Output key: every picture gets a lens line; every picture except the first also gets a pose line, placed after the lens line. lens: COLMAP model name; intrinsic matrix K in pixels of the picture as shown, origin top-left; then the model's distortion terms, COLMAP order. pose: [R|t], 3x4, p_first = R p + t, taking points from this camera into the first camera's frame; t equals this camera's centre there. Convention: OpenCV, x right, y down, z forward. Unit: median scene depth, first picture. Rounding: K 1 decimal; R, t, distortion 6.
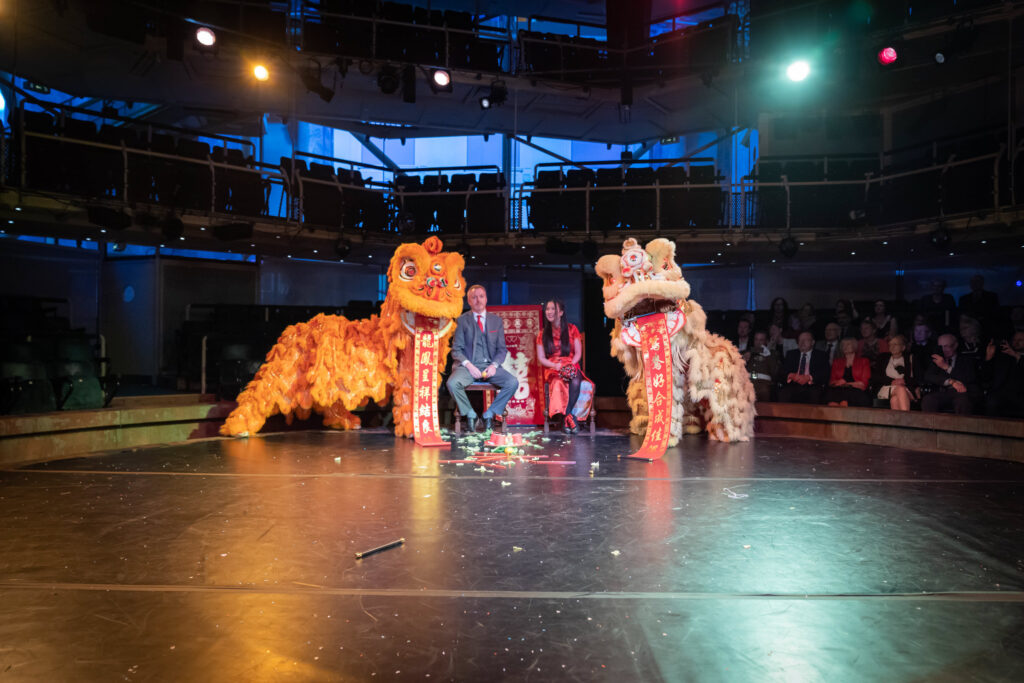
lens RADIAL K [[695.5, 0, 510.3], [0, 695.5, 337.2], [0, 0, 1]] dist [-0.022031, 0.016387]
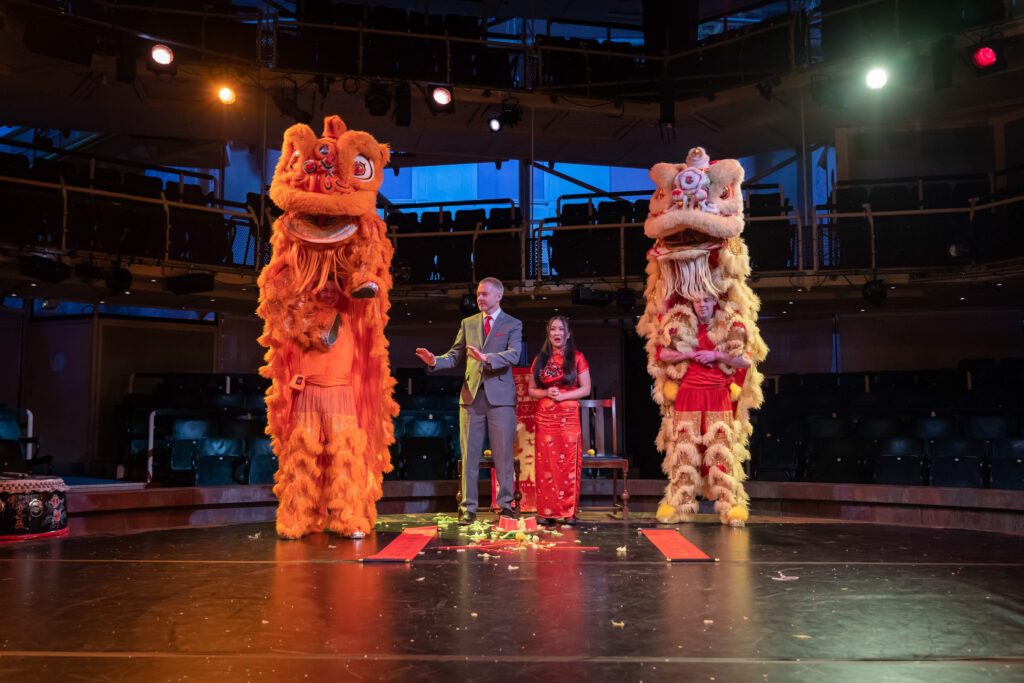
lens RADIAL K [[946.3, 0, 512.0], [0, 946.3, 341.5], [0, 0, 1]] dist [0.005077, 0.007270]
pose [[0.999338, -0.013732, -0.033684, 0.018912], [0.010687, 0.995978, -0.088959, 0.019779], [0.034770, 0.088540, 0.995466, -0.097725]]
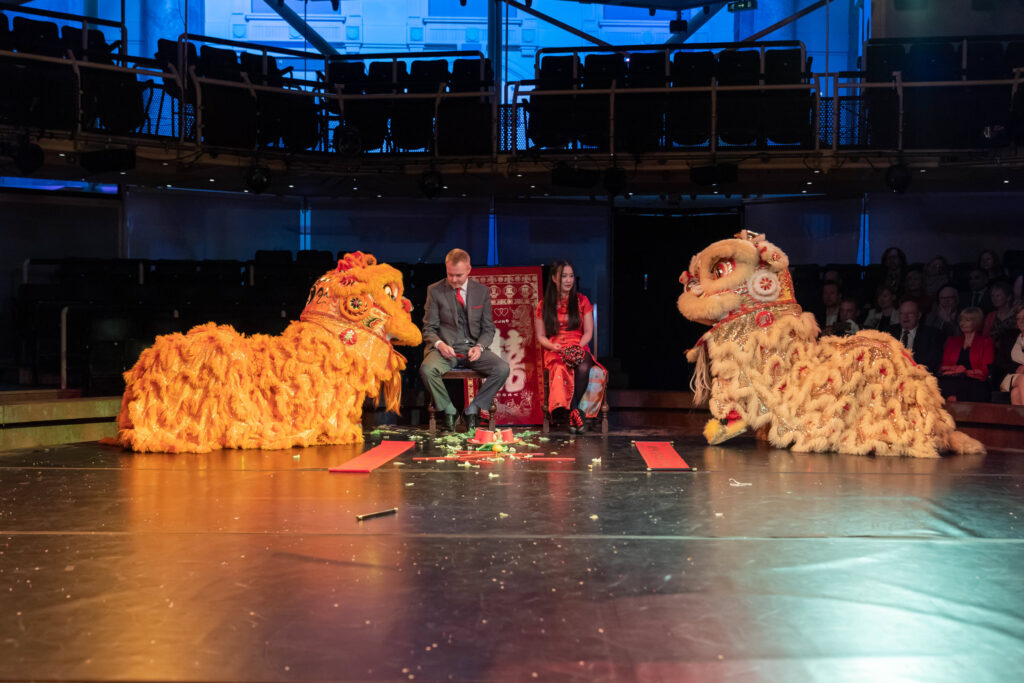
lens RADIAL K [[1502.6, 0, 512.0], [0, 1502.6, 341.5], [0, 0, 1]] dist [0.037734, -0.041180]
pose [[0.999989, -0.002609, 0.004009, 0.005646], [0.002473, 0.999434, 0.033560, -0.016736], [-0.004095, -0.033550, 0.999429, -0.515674]]
